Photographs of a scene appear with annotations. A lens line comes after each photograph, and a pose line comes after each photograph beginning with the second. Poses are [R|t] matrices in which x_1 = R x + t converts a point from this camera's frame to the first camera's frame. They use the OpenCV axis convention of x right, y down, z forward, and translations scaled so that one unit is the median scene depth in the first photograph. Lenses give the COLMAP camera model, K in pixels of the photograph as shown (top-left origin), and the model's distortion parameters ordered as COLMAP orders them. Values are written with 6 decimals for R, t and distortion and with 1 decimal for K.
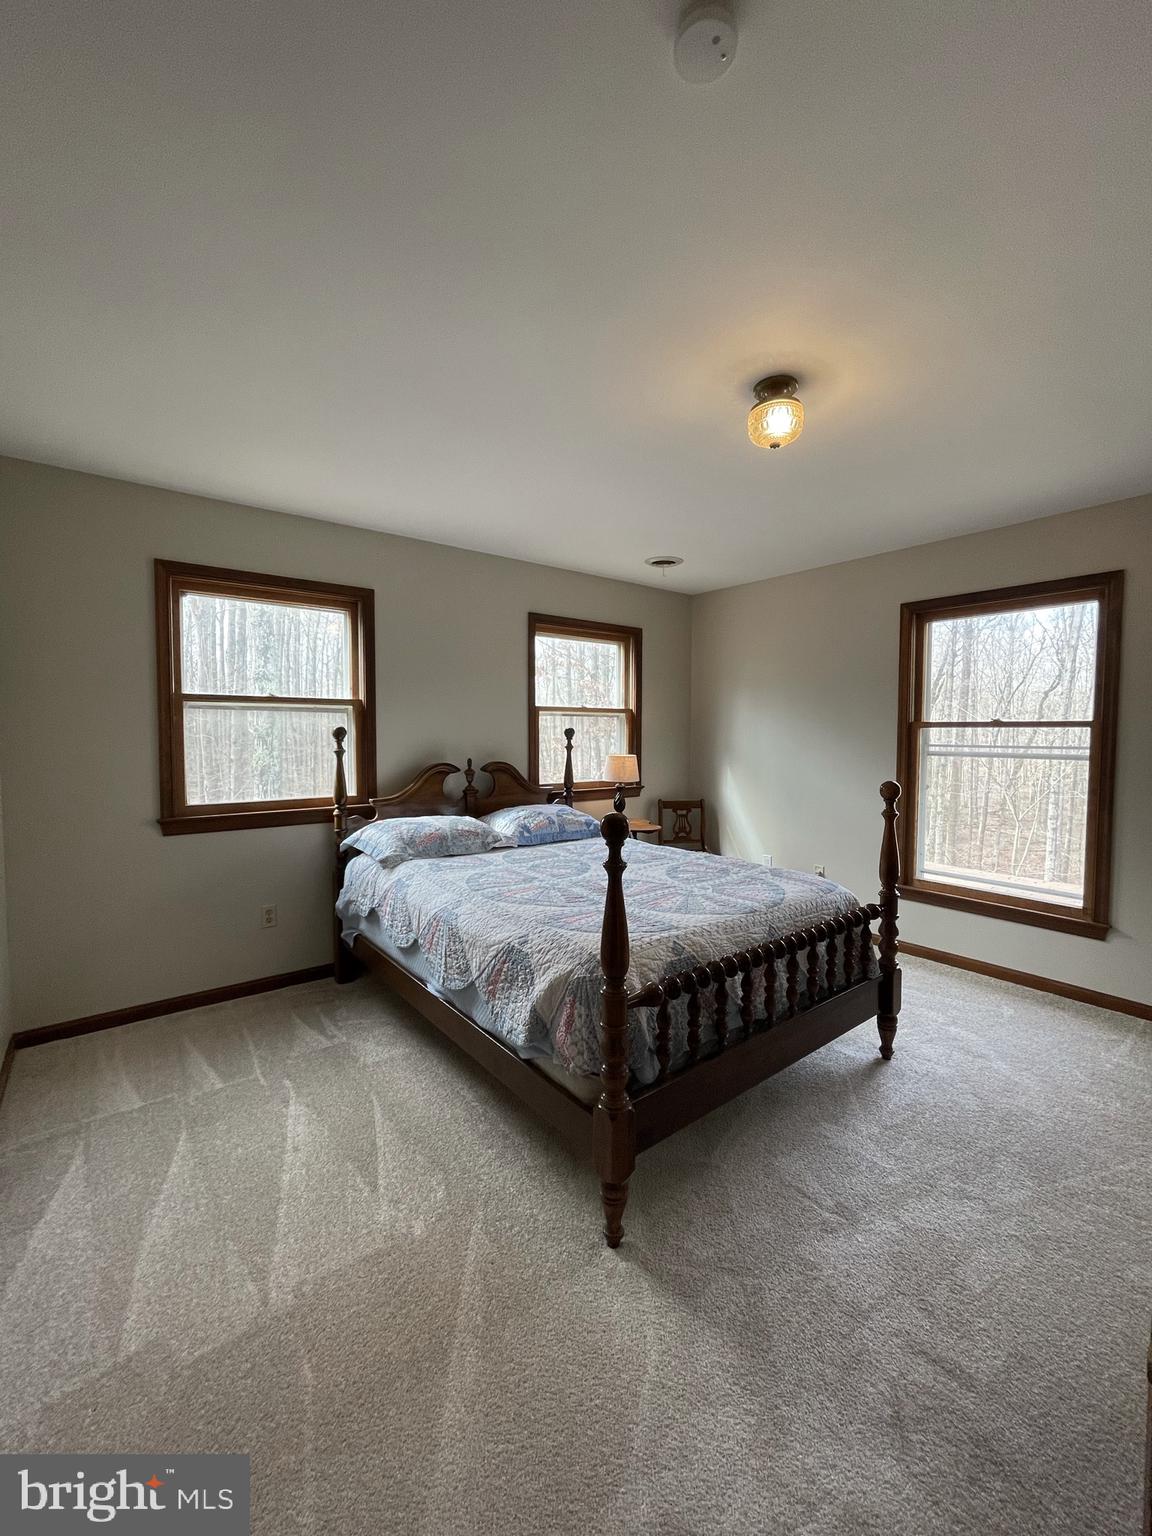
lens RADIAL K [[620.3, 0, 573.6], [0, 620.3, 763.3], [0, 0, 1]] dist [-0.001935, 0.000086]
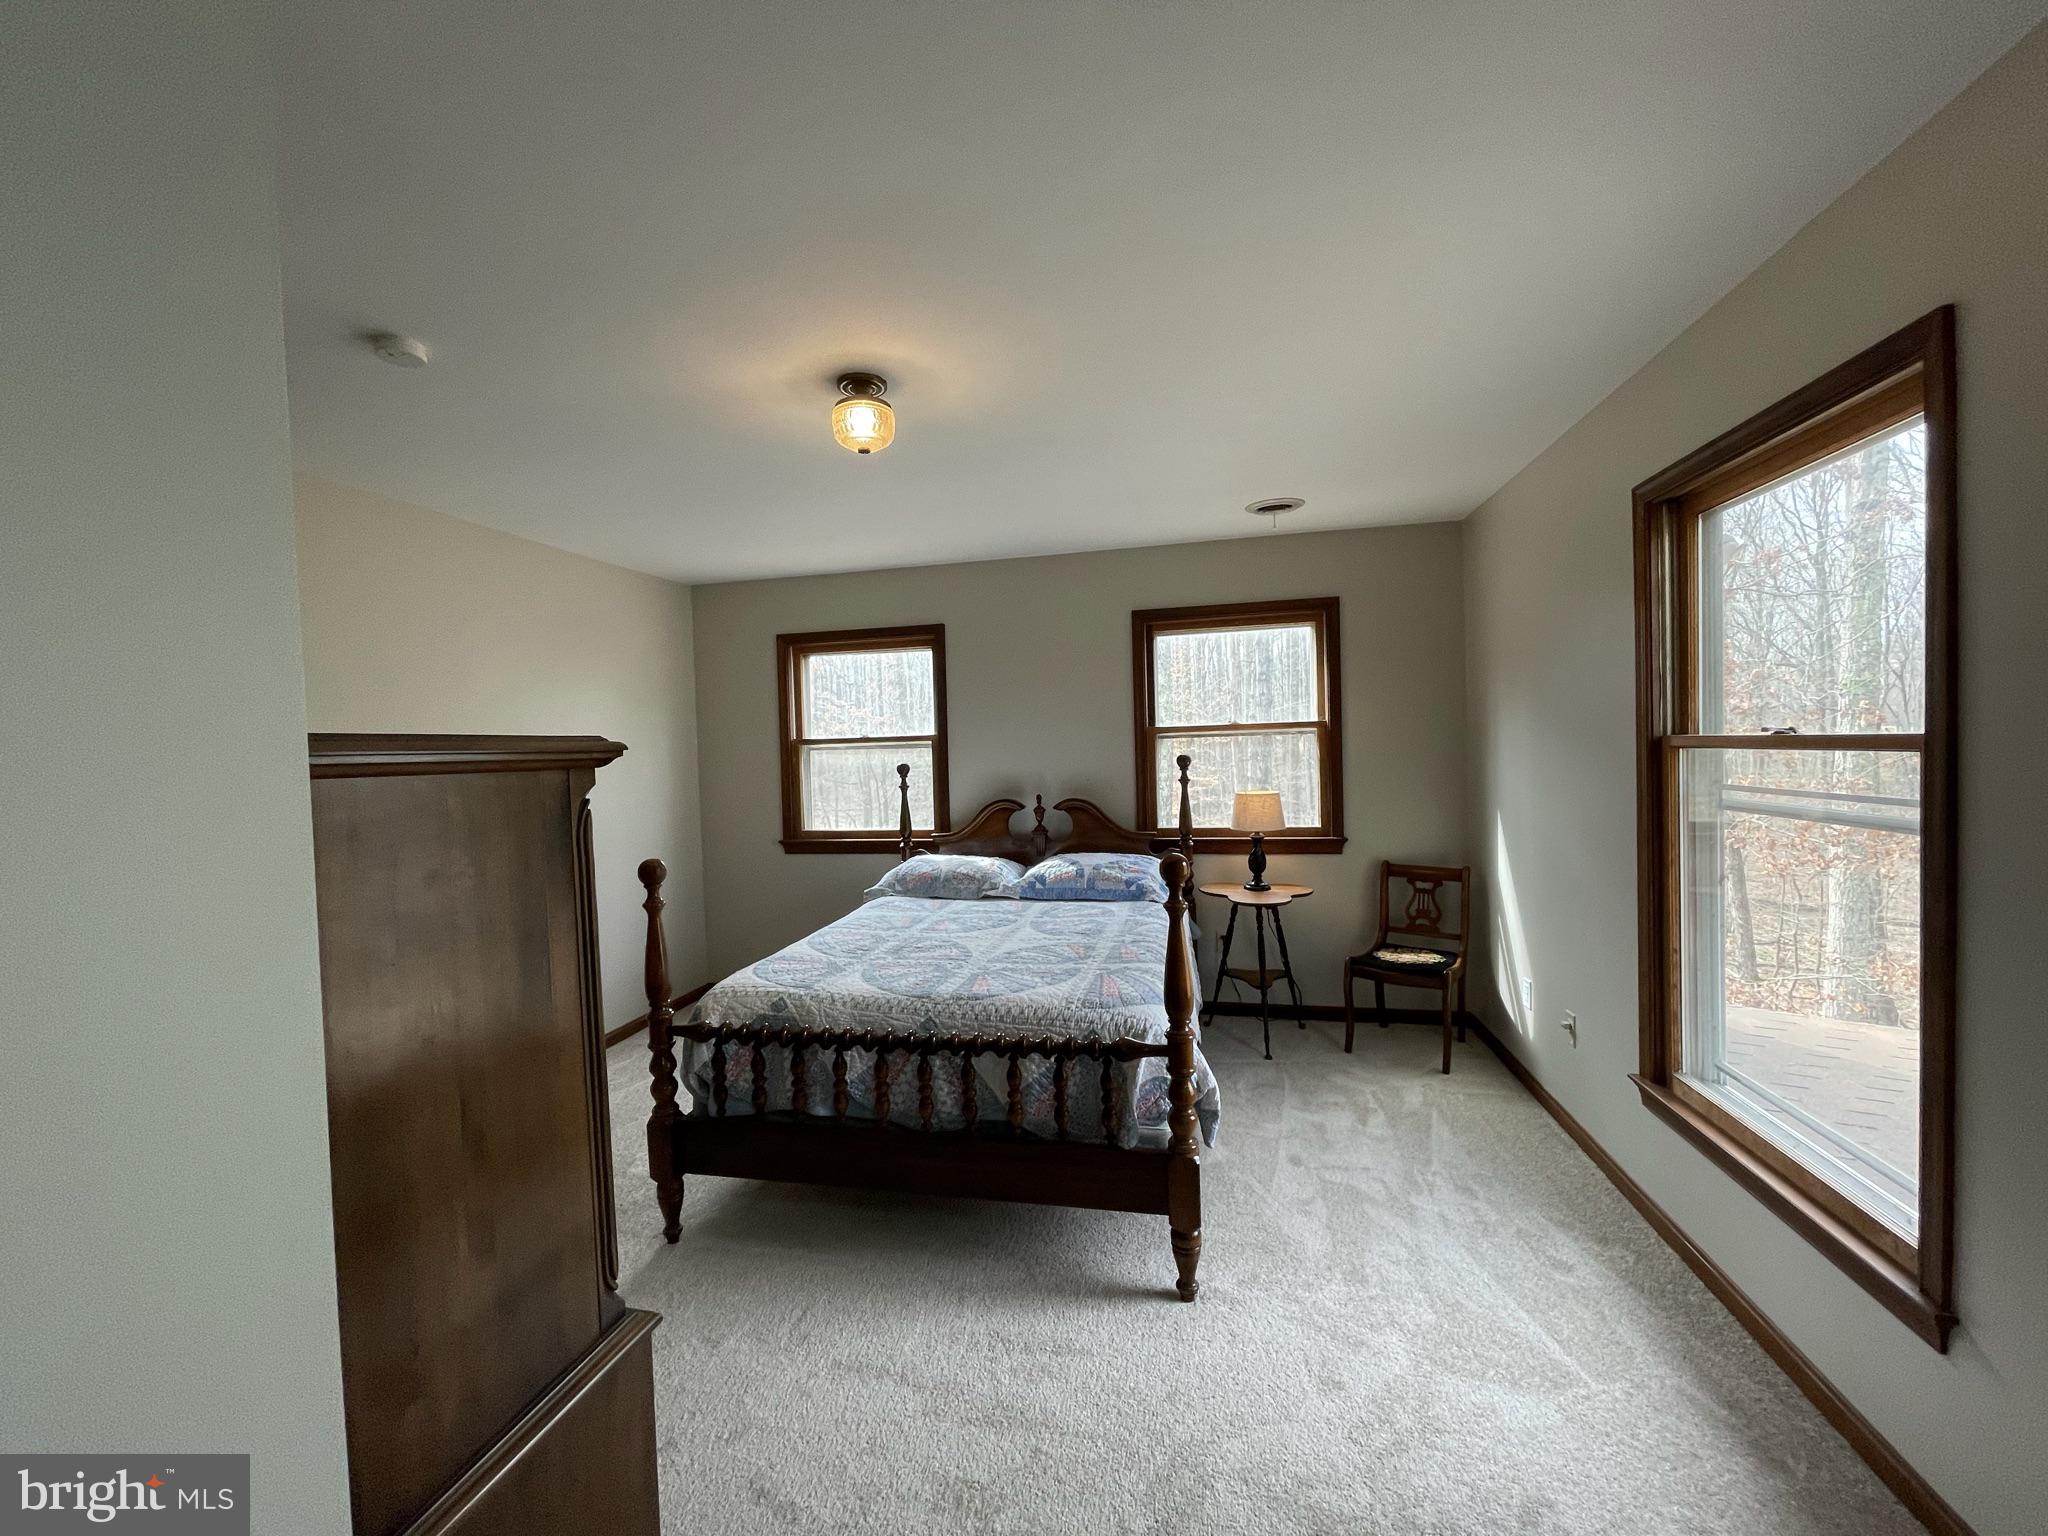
lens RADIAL K [[820.7, 0, 1006.6], [0, 820.7, 773.9], [0, 0, 1]] dist [-0.003175, -0.000245]
pose [[0.632816, 0.001903, -0.774300, 0.757034], [-0.006657, 0.999973, -0.002983, -0.035608], [0.774274, 0.007042, 0.632812, 0.244820]]
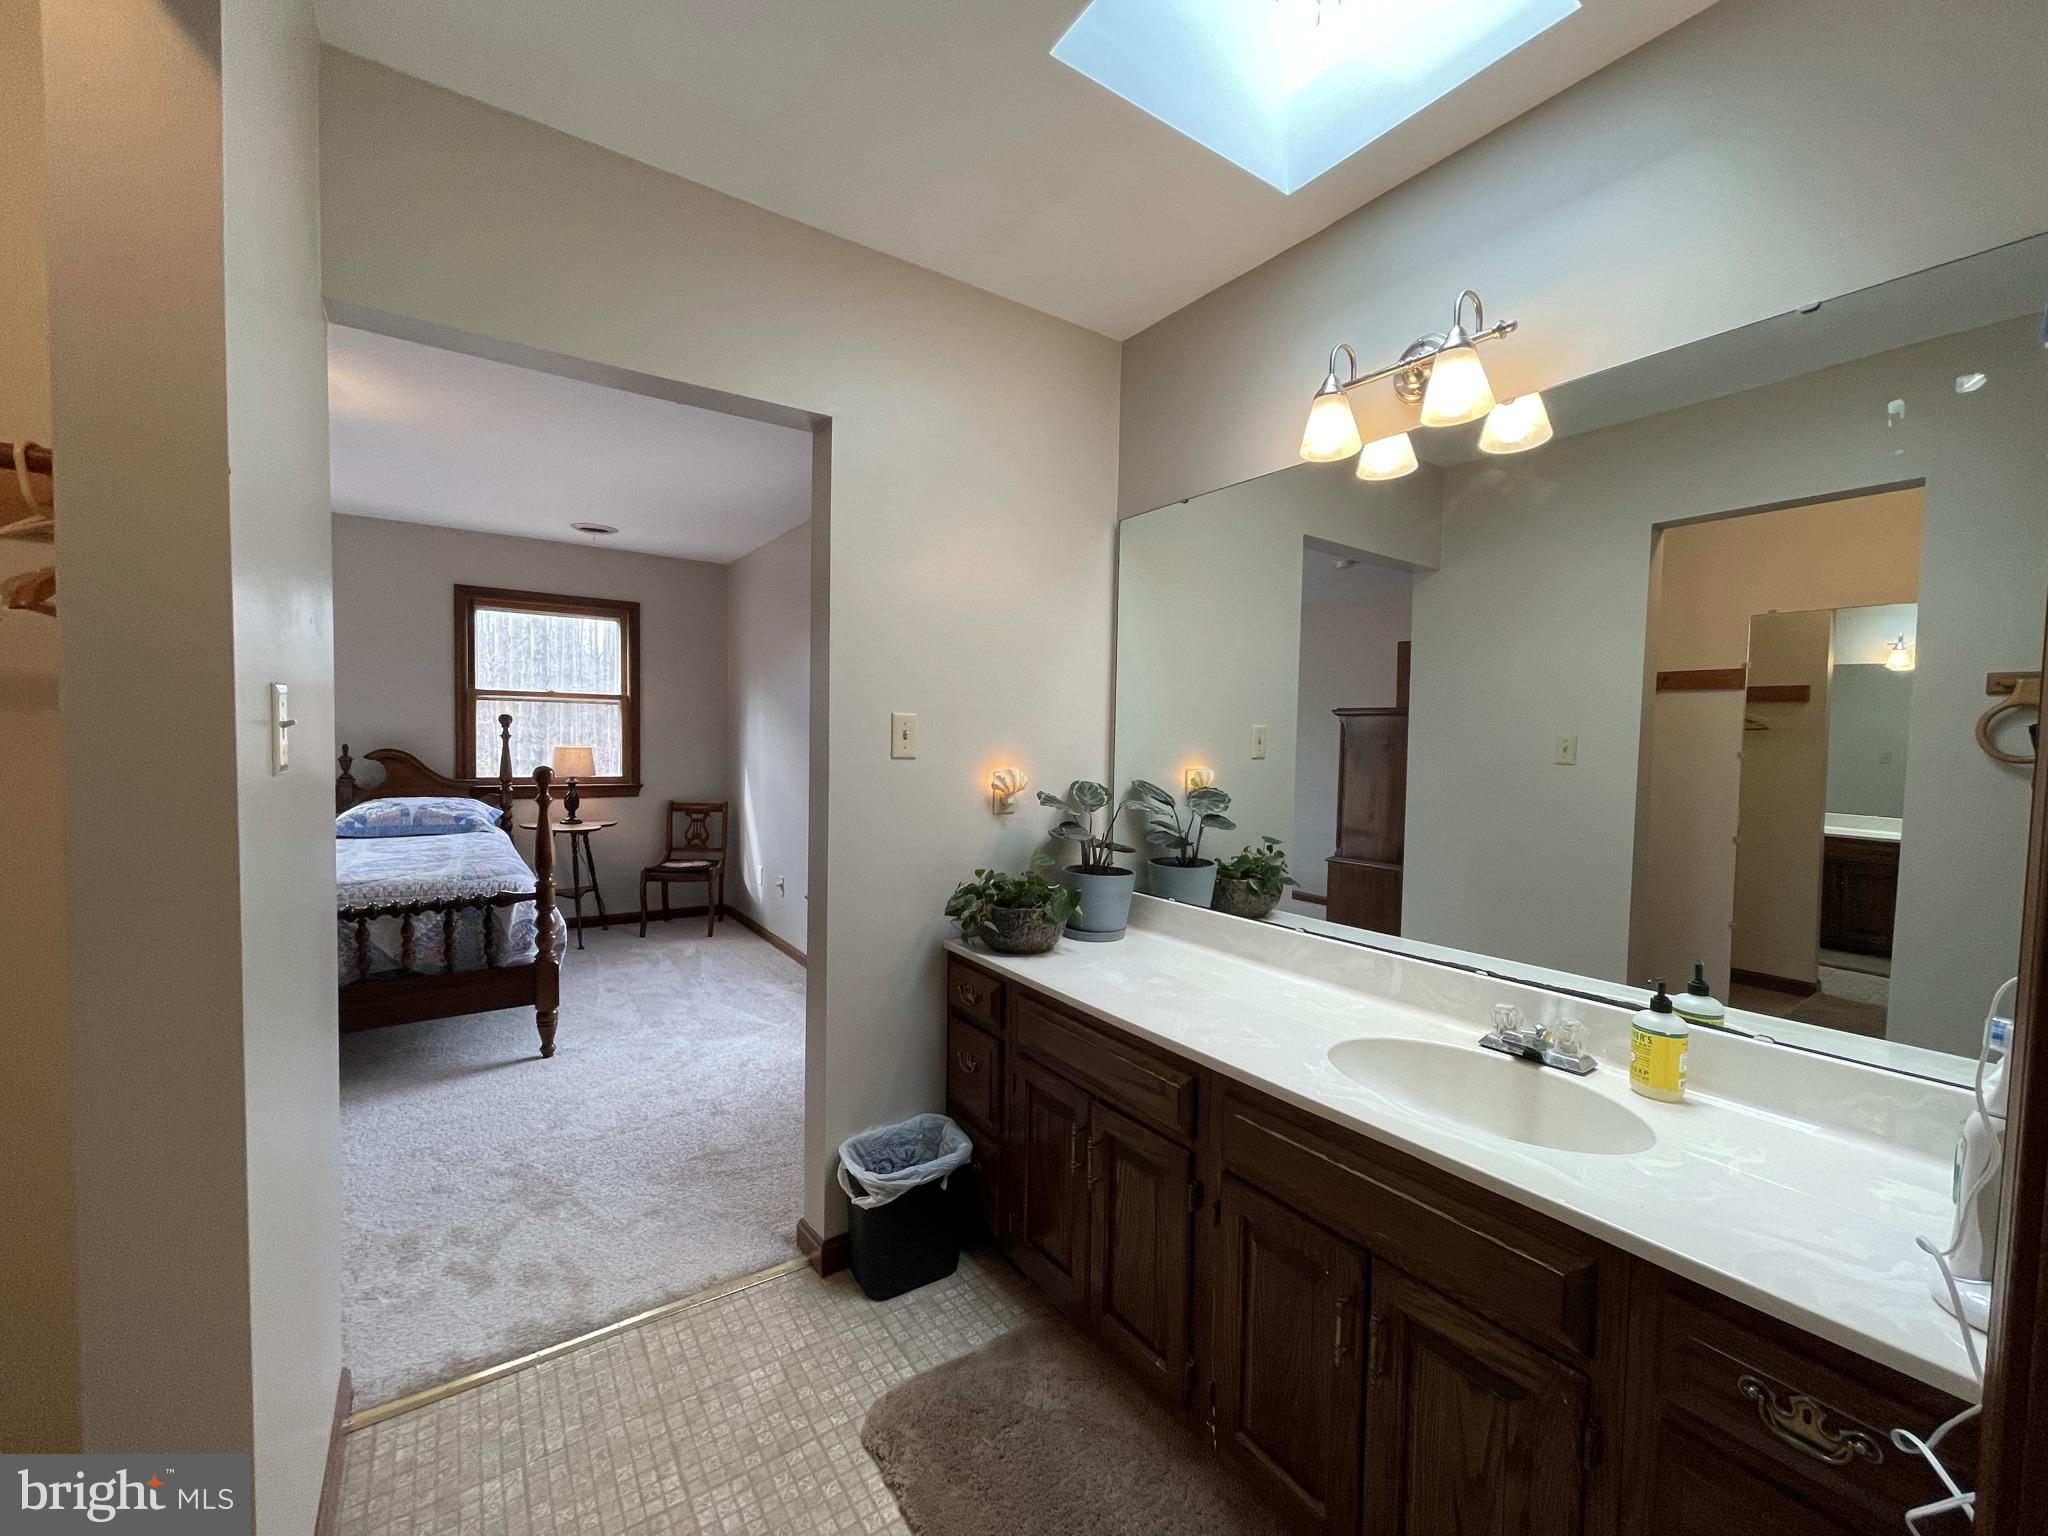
lens RADIAL K [[820.7, 0, 1006.6], [0, 820.7, 773.9], [0, 0, 1]] dist [-0.003175, -0.000245]
pose [[0.998479, 0.018236, -0.052038, 0.931636], [-0.018537, 0.999814, -0.005308, 0.025702], [0.051932, 0.006265, 0.998631, -0.163586]]
